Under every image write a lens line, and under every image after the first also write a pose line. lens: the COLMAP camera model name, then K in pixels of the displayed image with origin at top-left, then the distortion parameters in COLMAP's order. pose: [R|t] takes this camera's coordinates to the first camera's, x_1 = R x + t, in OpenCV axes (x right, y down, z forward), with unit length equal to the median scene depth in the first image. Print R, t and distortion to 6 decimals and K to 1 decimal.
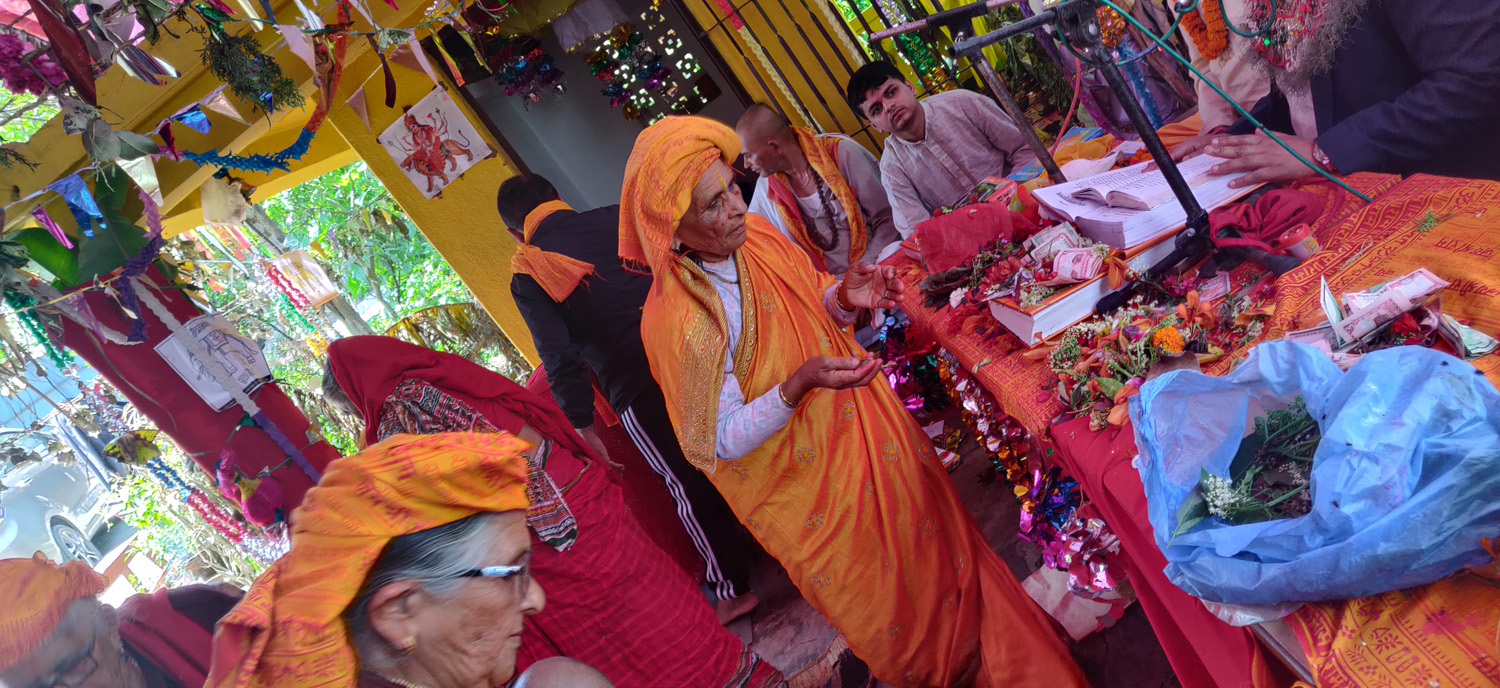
lens RADIAL K [[1062.1, 0, 758.4], [0, 1062.1, 336.0], [0, 0, 1]] dist [-0.043994, 0.107915]
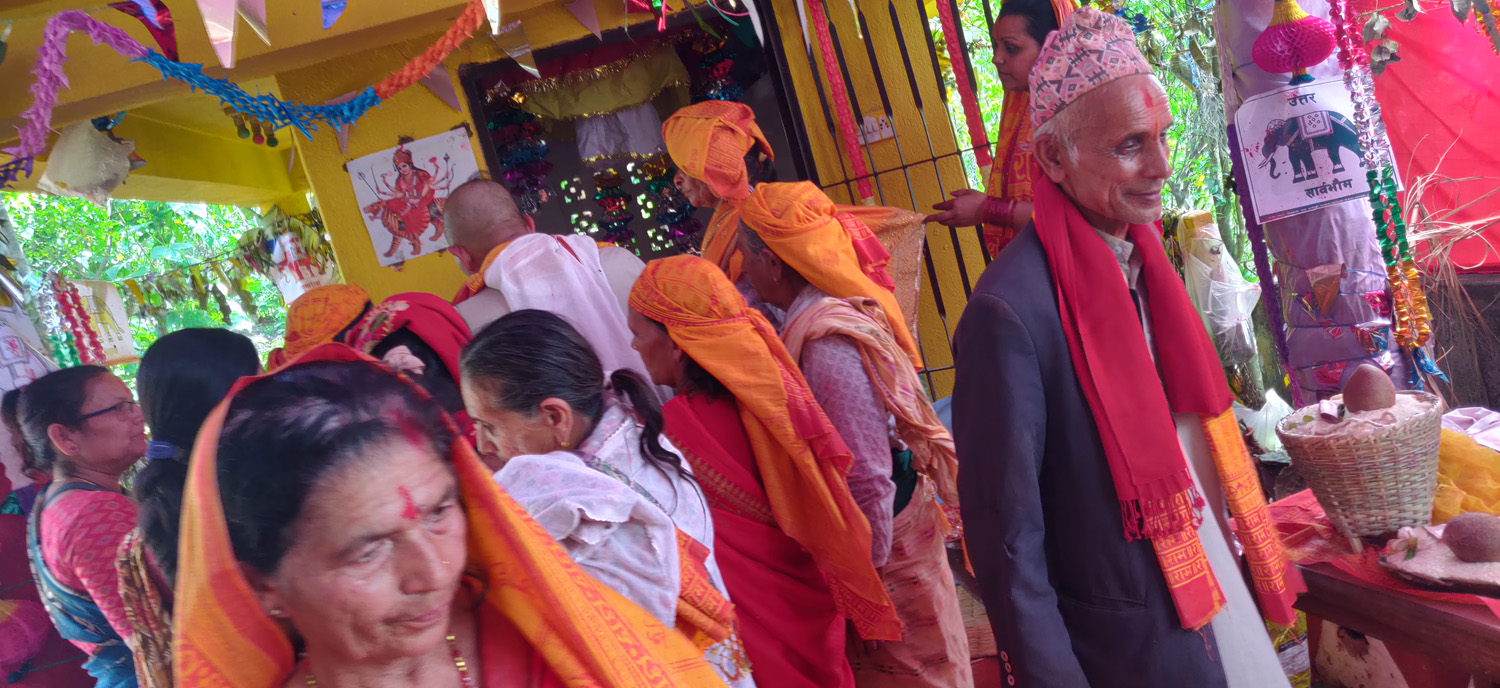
lens RADIAL K [[1084.0, 0, 750.0], [0, 1084.0, 344.0], [0, 0, 1]] dist [-0.030449, 0.077563]
pose [[0.920287, 0.313162, 0.234524, -0.282757], [-0.246322, 0.929484, -0.274563, 0.069959], [-0.303969, 0.194908, 0.932531, 0.303308]]
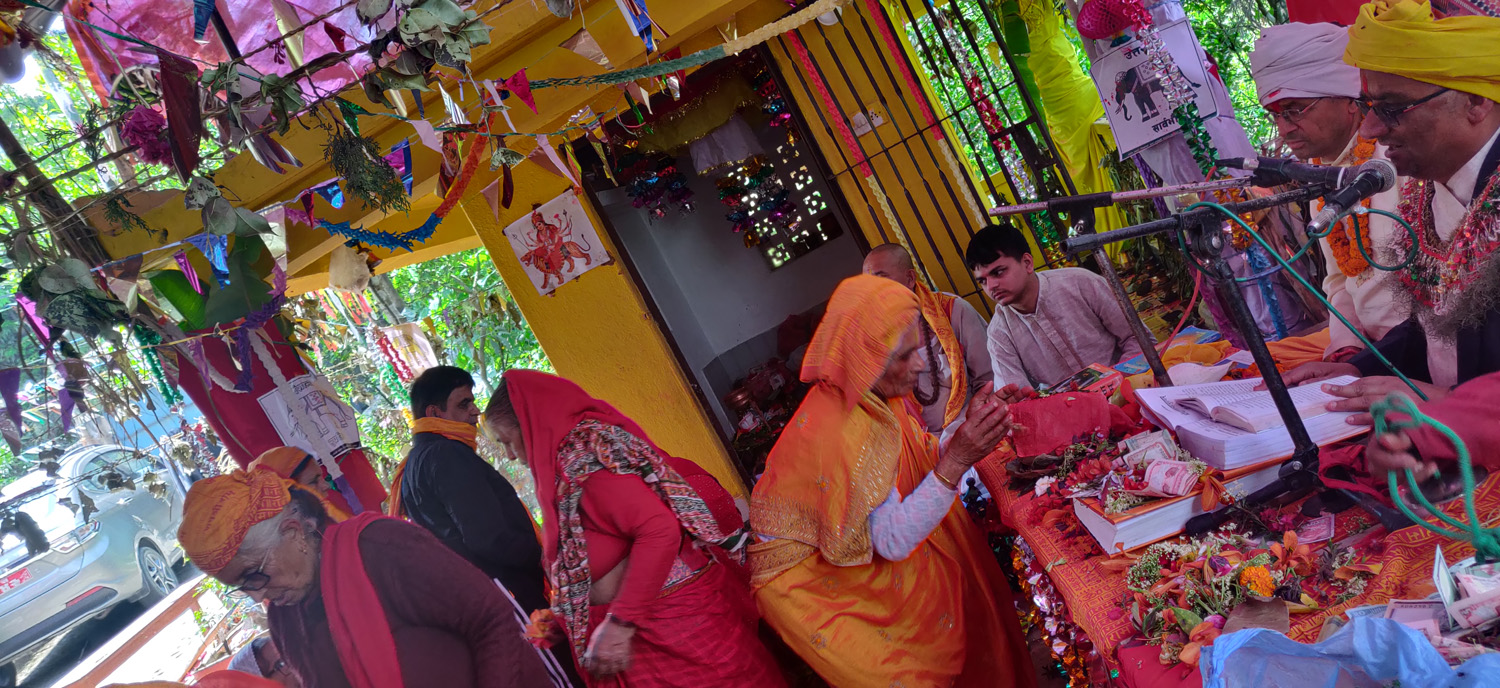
lens RADIAL K [[1057.3, 0, 773.9], [0, 1057.3, 362.8], [0, 0, 1]] dist [-0.019849, 0.070219]
pose [[0.984584, 0.152725, -0.085259, 0.007415], [-0.160115, 0.983181, -0.087856, -0.013681], [0.070407, 0.100153, 0.992478, 0.011335]]
